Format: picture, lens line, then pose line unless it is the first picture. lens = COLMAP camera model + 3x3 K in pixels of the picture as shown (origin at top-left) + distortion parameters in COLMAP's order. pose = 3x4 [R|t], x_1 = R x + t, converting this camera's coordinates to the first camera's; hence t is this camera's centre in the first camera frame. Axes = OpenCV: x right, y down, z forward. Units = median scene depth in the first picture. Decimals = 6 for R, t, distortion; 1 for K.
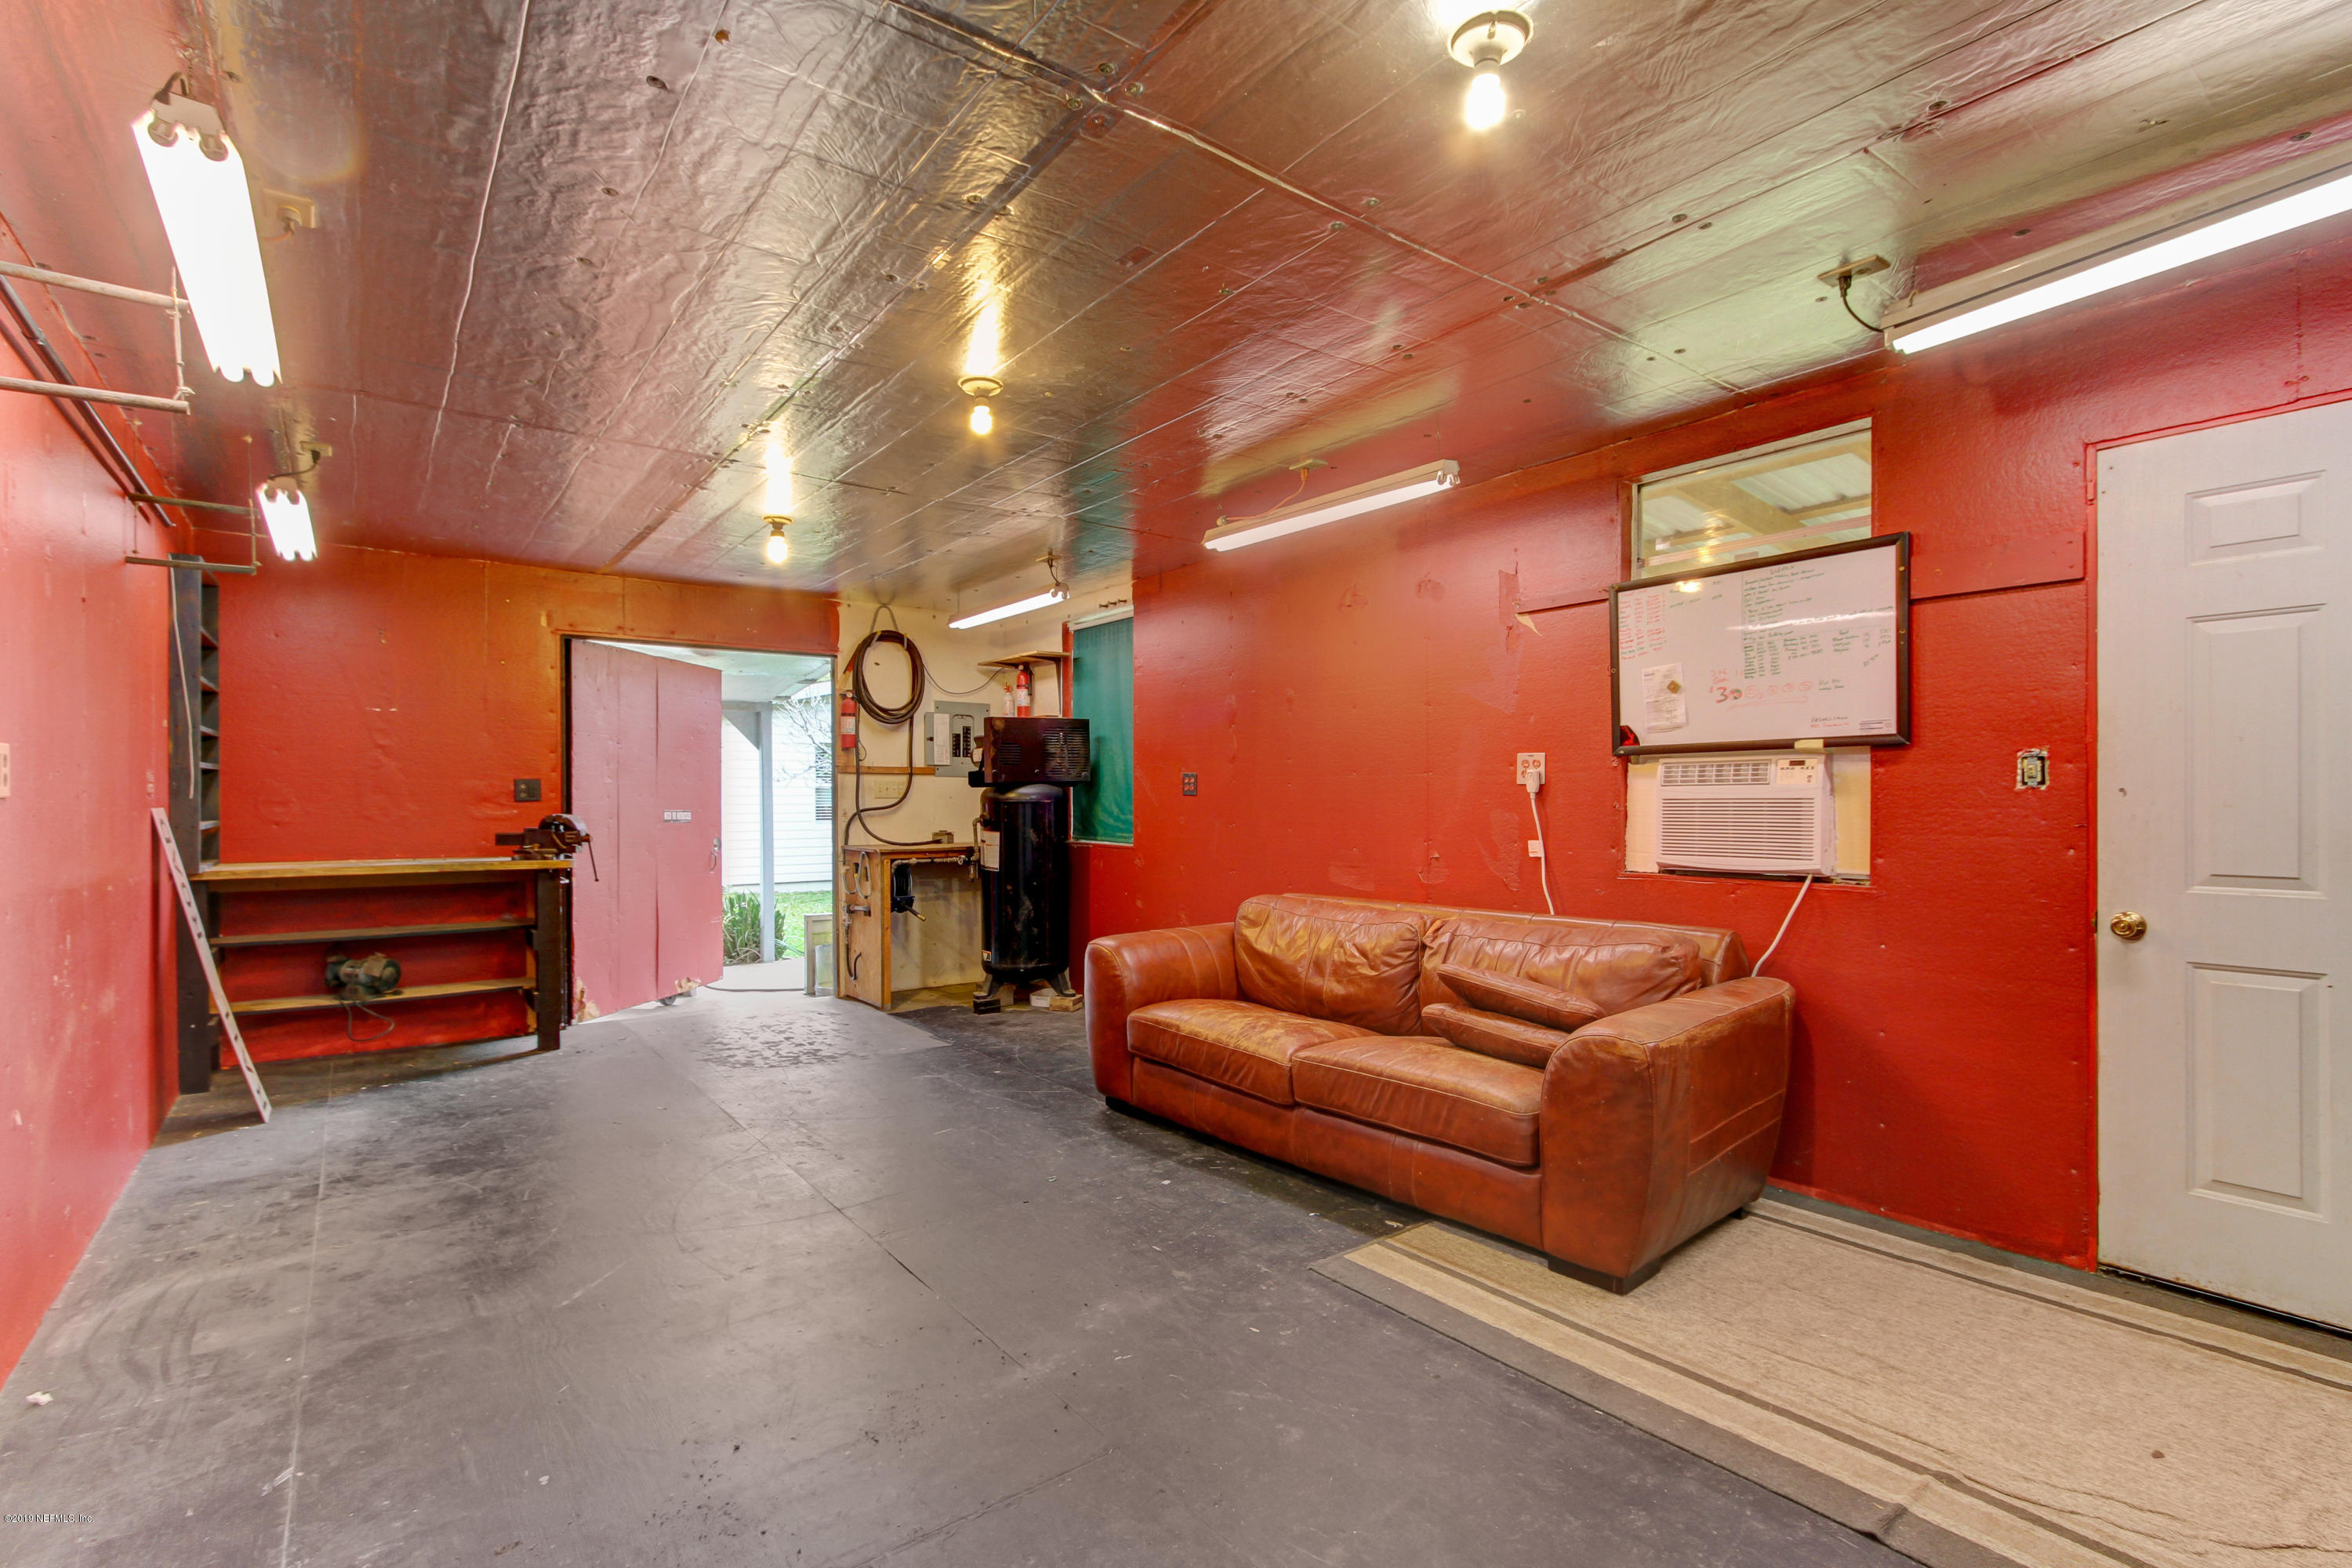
lens RADIAL K [[1102.0, 0, 1171.0], [0, 1102.0, 802.3], [0, 0, 1]] dist [-0.012520, -0.000724]
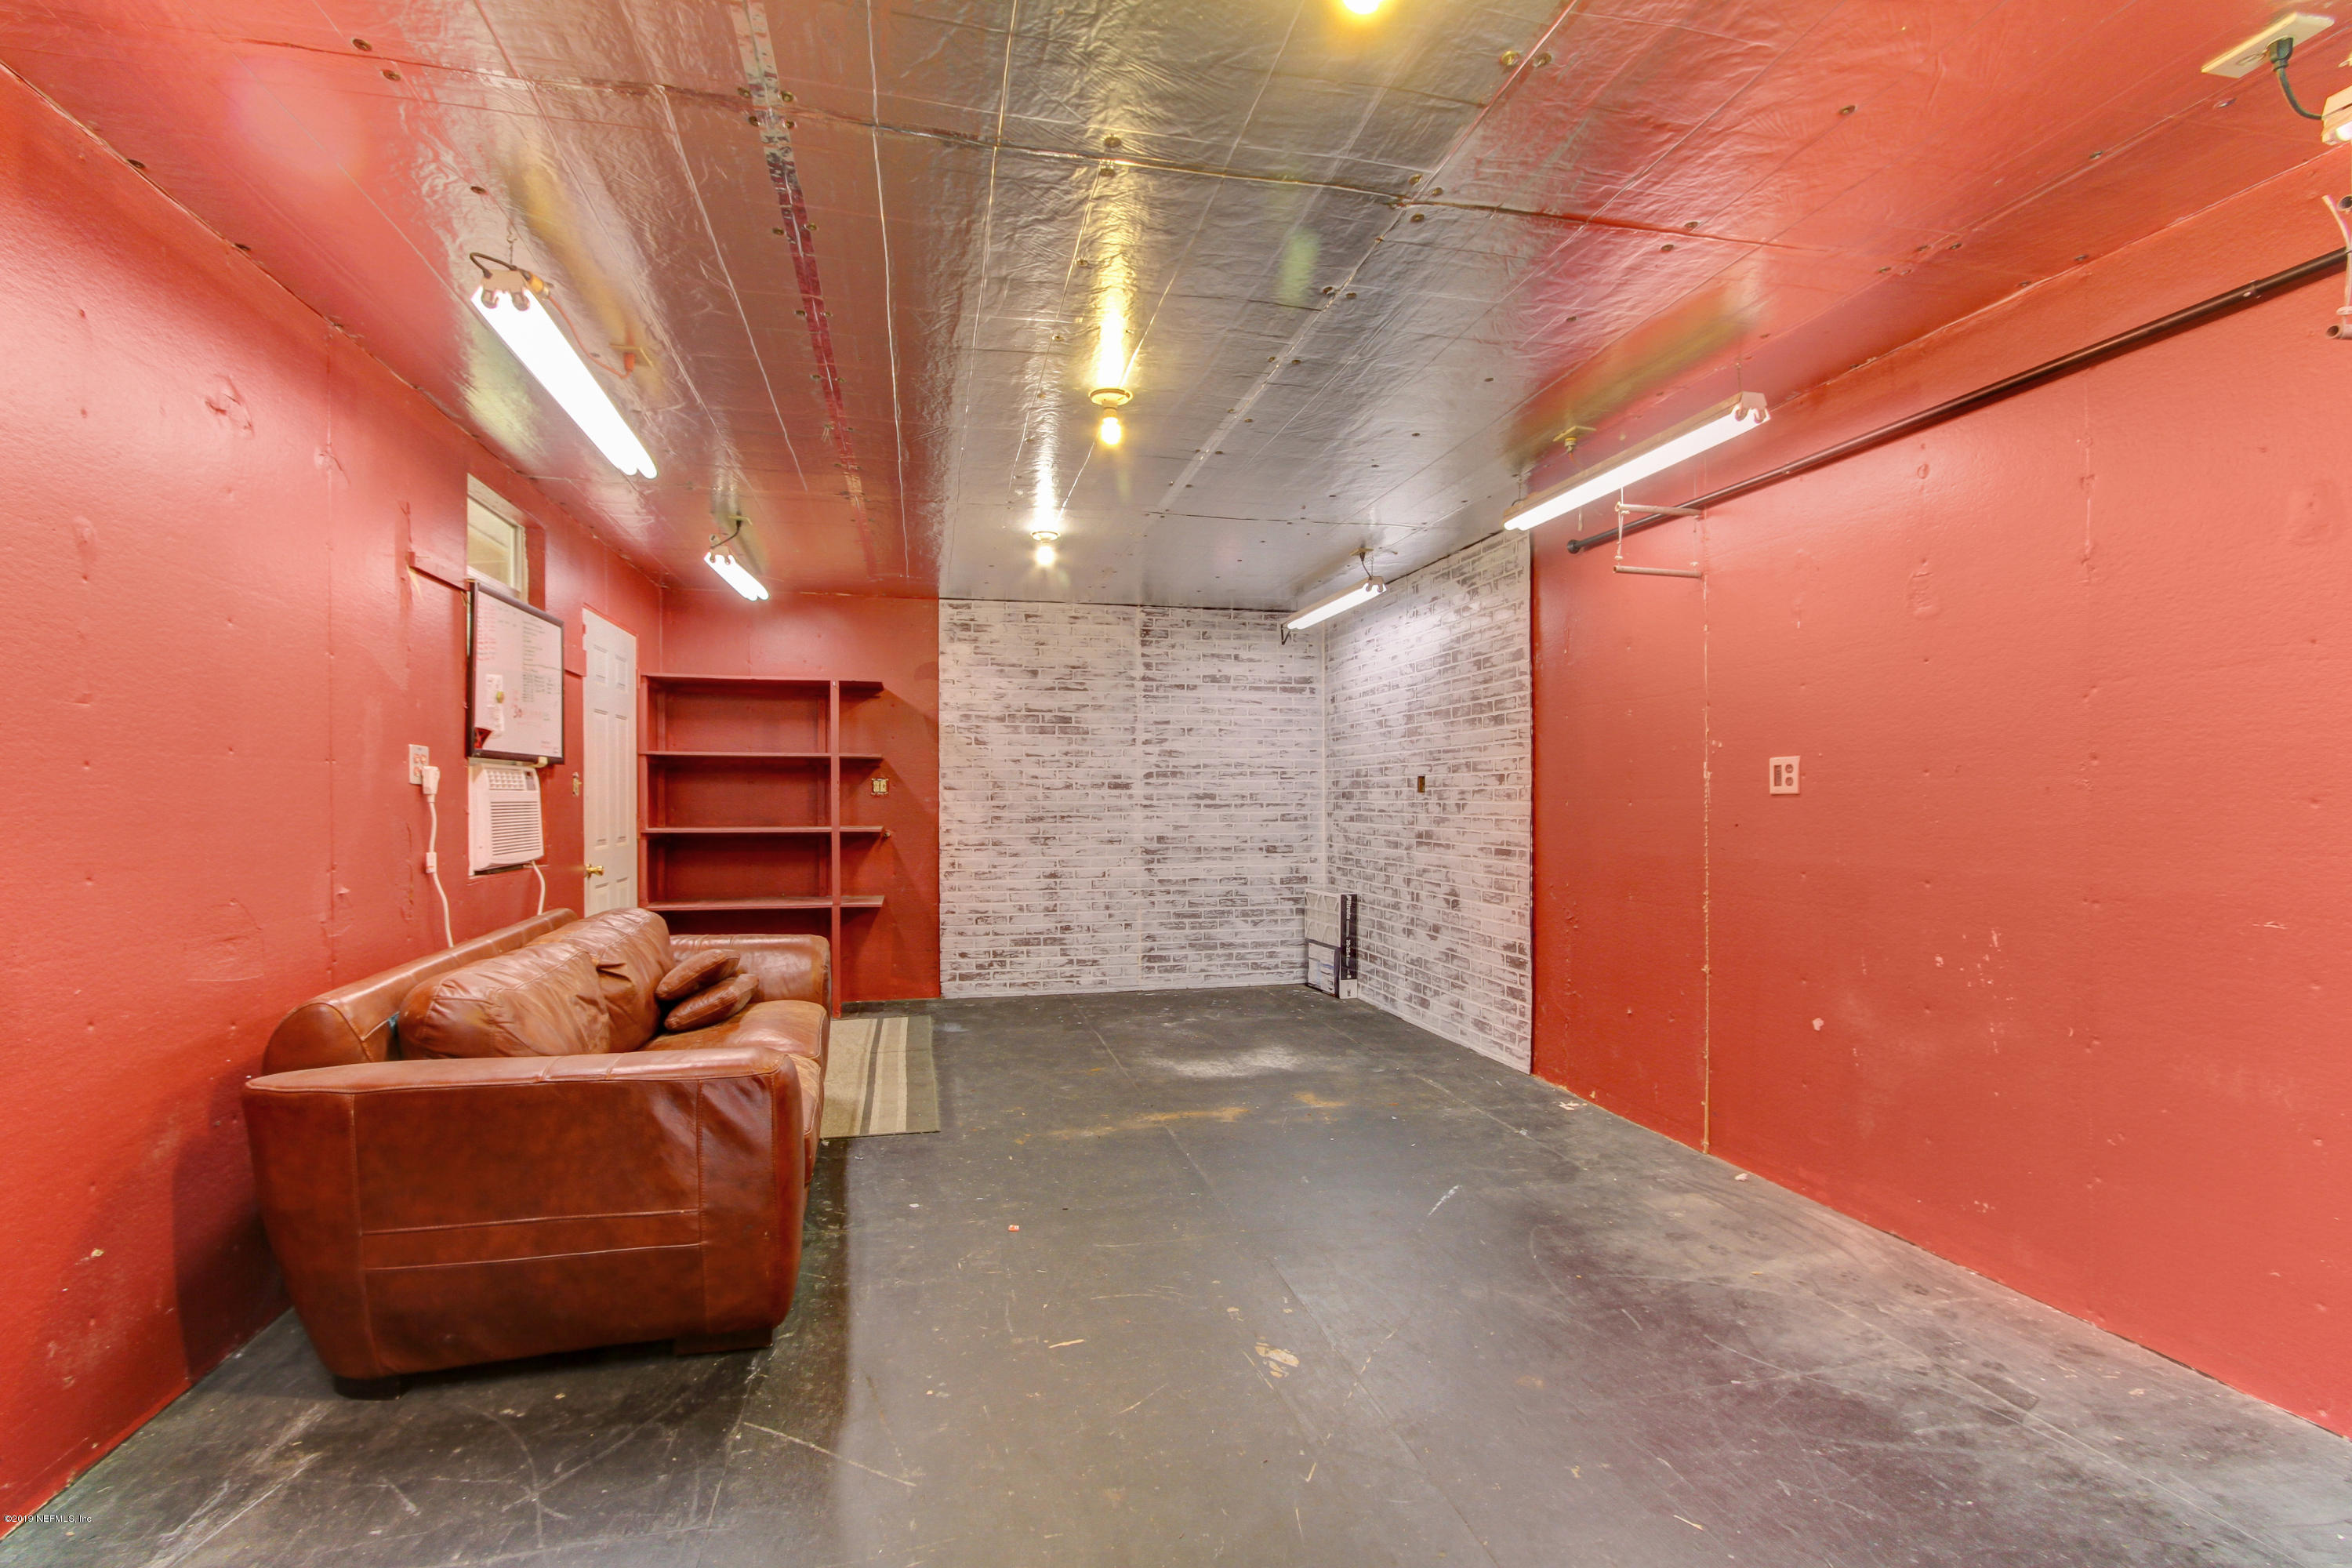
lens RADIAL K [[1102.0, 0, 1171.0], [0, 1102.0, 802.3], [0, 0, 1]] dist [-0.012520, -0.000724]
pose [[-0.916227, 0.002976, 0.400649, -0.666723], [0.004858, 0.999981, 0.003682, -0.004127], [-0.400630, 0.005319, -0.916224, 2.018803]]
